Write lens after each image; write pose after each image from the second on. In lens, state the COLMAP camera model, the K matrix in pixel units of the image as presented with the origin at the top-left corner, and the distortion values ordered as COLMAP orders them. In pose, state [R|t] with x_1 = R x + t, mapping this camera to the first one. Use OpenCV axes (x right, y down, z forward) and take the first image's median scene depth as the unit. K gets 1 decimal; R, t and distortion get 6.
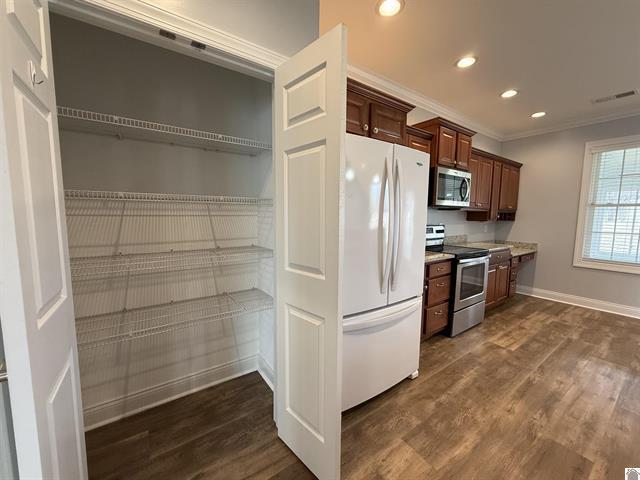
lens RADIAL K [[254.6, 0, 317.9], [0, 254.6, 239.4], [0, 0, 1]] dist [-0.000838, -0.000356]
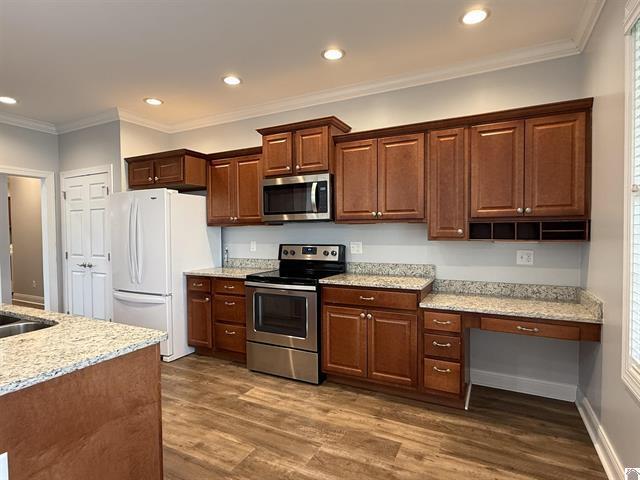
lens RADIAL K [[351.8, 0, 318.2], [0, 351.8, 240.7], [0, 0, 1]] dist [-0.002108, 0.002821]
pose [[0.466370, 0.010233, -0.884531, 1.789440], [-0.069658, 0.997253, -0.025190, -0.051493], [0.881843, 0.073362, 0.465801, 0.634953]]
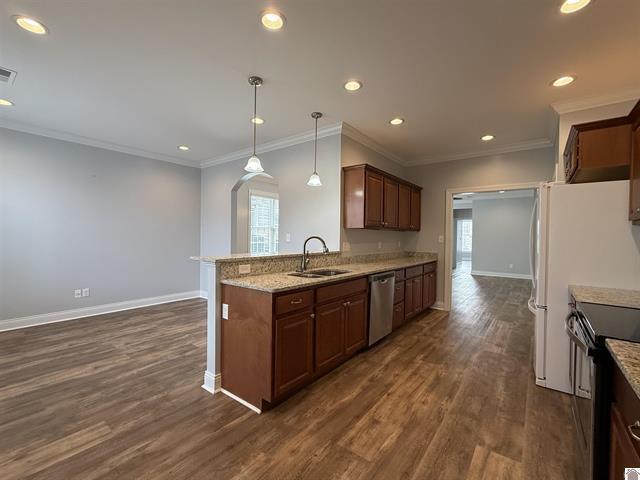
lens RADIAL K [[282.9, 0, 317.7], [0, 282.9, 237.2], [0, 0, 1]] dist [0.000764, 0.000233]
pose [[-0.955595, -0.021945, -0.293863, 1.298605], [-0.051285, 0.994390, 0.092514, -0.114477], [0.290185, 0.103476, -0.951360, 1.430017]]
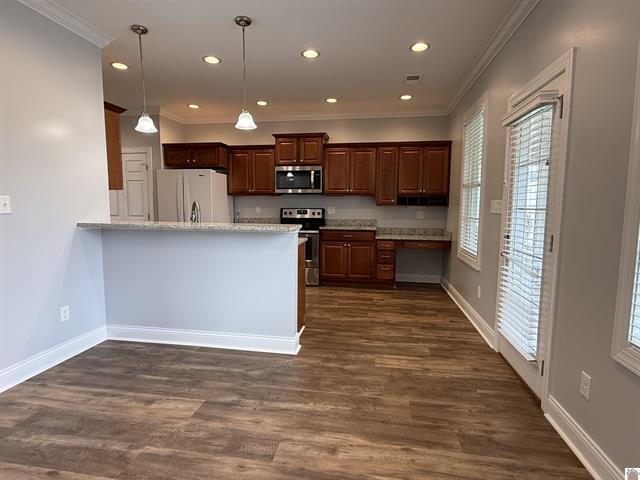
lens RADIAL K [[351.8, 0, 318.4], [0, 351.8, 240.3], [0, 0, 1]] dist [-0.002108, 0.002821]
pose [[0.713868, 0.066036, -0.697159, 2.196597], [-0.065999, 0.997457, 0.026900, 0.067296], [0.697163, 0.026809, 0.716411, -0.276228]]
